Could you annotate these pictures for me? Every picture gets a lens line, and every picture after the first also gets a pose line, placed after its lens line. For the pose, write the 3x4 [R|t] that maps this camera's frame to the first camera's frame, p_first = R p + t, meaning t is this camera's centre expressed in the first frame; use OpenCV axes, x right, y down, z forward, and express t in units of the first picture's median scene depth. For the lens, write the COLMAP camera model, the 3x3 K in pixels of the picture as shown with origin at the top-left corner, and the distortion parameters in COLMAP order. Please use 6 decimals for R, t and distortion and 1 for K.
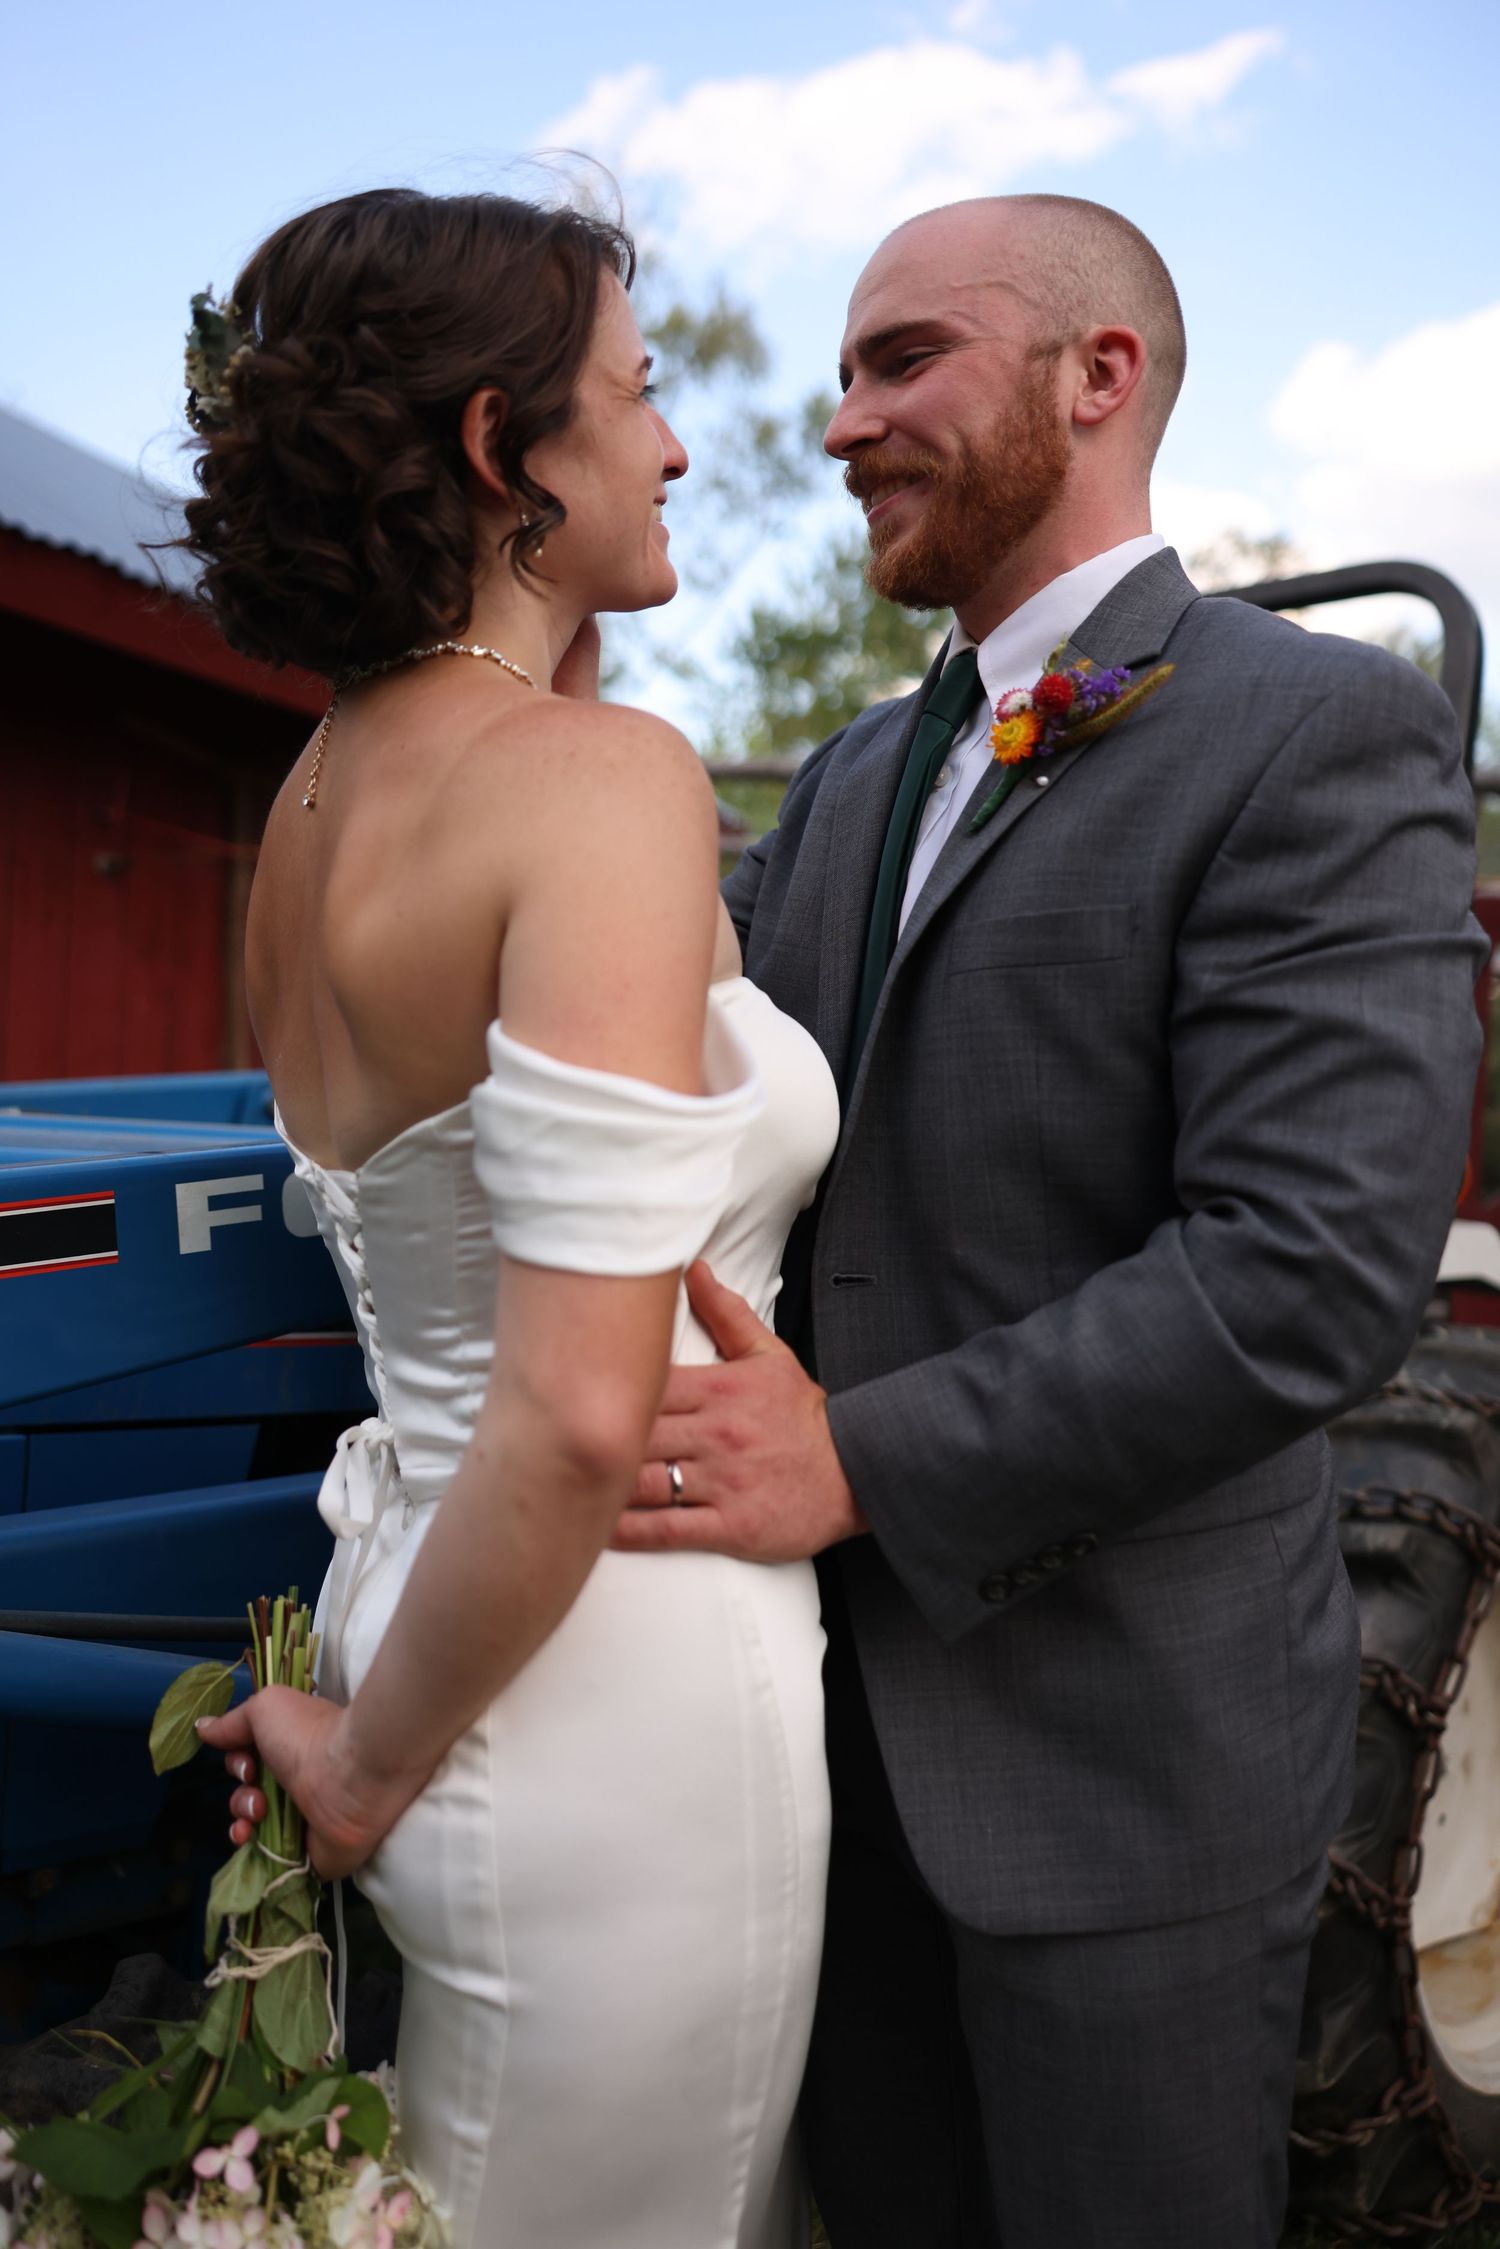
lens RADIAL K [[1800.4, 0, 750.0], [0, 1800.4, 1124.5], [0, 0, 1]] dist [-0.056302, 0.107314]
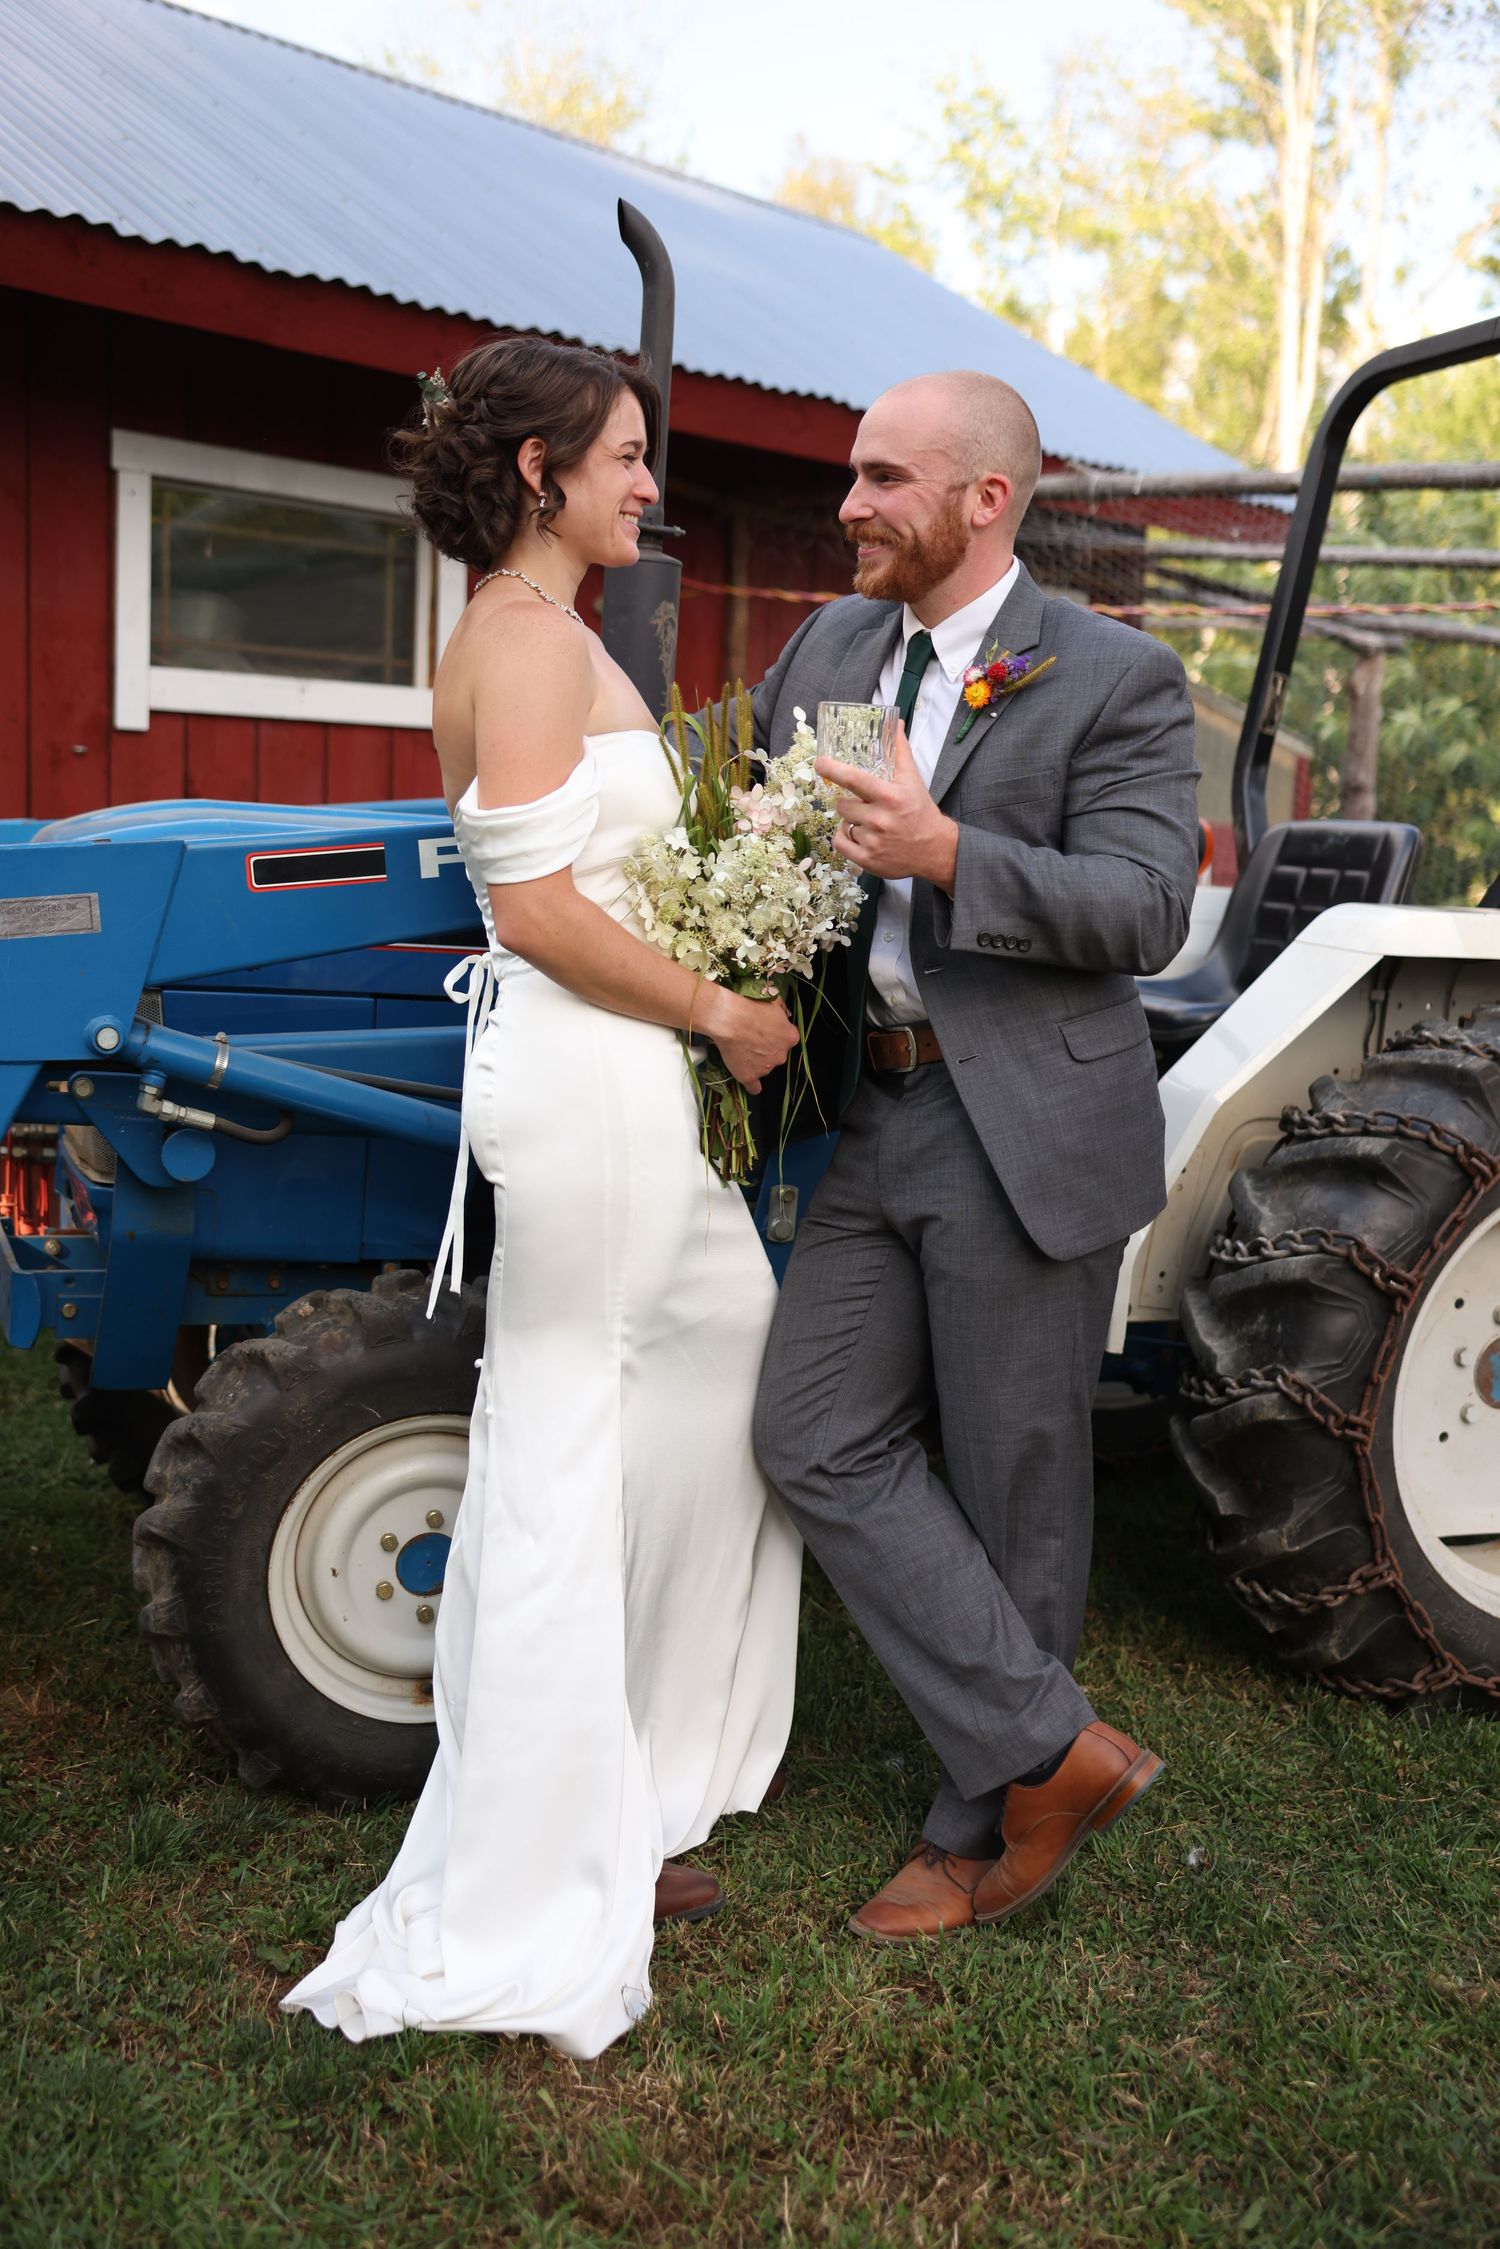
lens RADIAL K [[2404.0, 0, 748.1], [0, 2404.0, 1083.3], [0, 0, 1]] dist [0.024510, 0.034277]
pose [[0.937002, 0.032570, -0.347802, 0.525770], [-0.004084, 0.996597, 0.082323, 0.047198], [0.349299, -0.075716, 0.933947, -0.734932]]
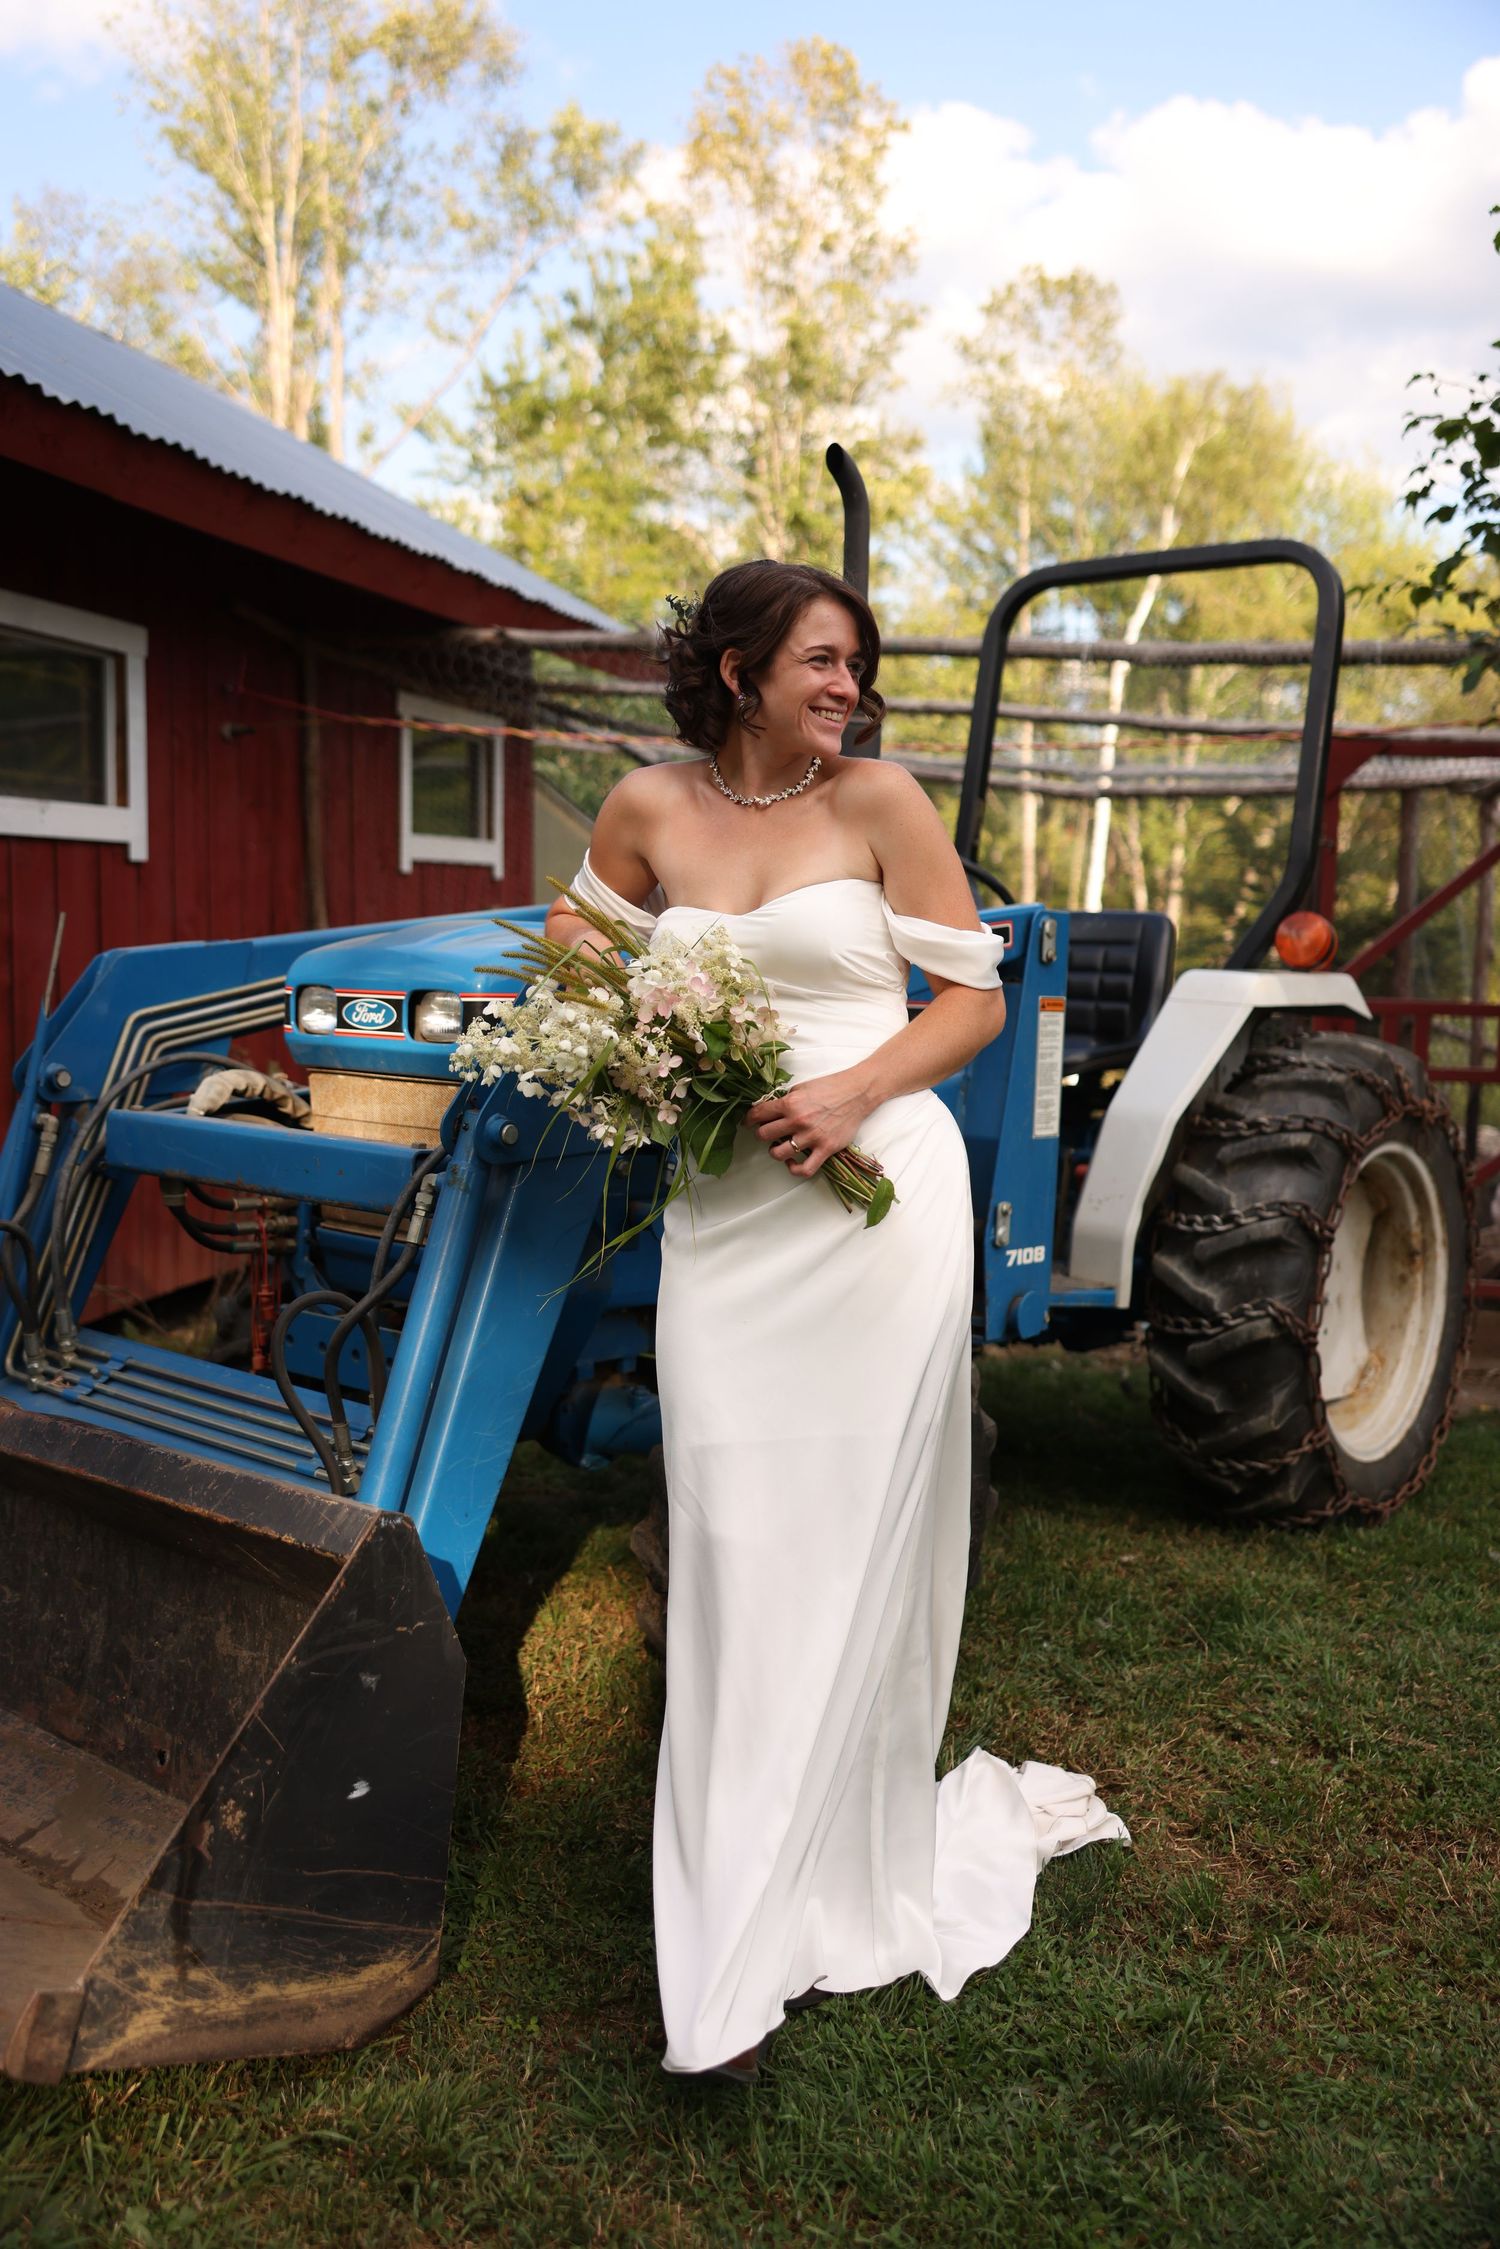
lens RADIAL K [[2138.0, 0, 750.0], [0, 2138.0, 1124.5], [0, 0, 1]] dist [-0.007062, -0.010351]
pose [[0.990153, -0.045930, 0.132243, -0.473486], [0.034666, 0.995670, 0.086253, 0.011111], [-0.135632, -0.080819, 0.987457, -1.040493]]
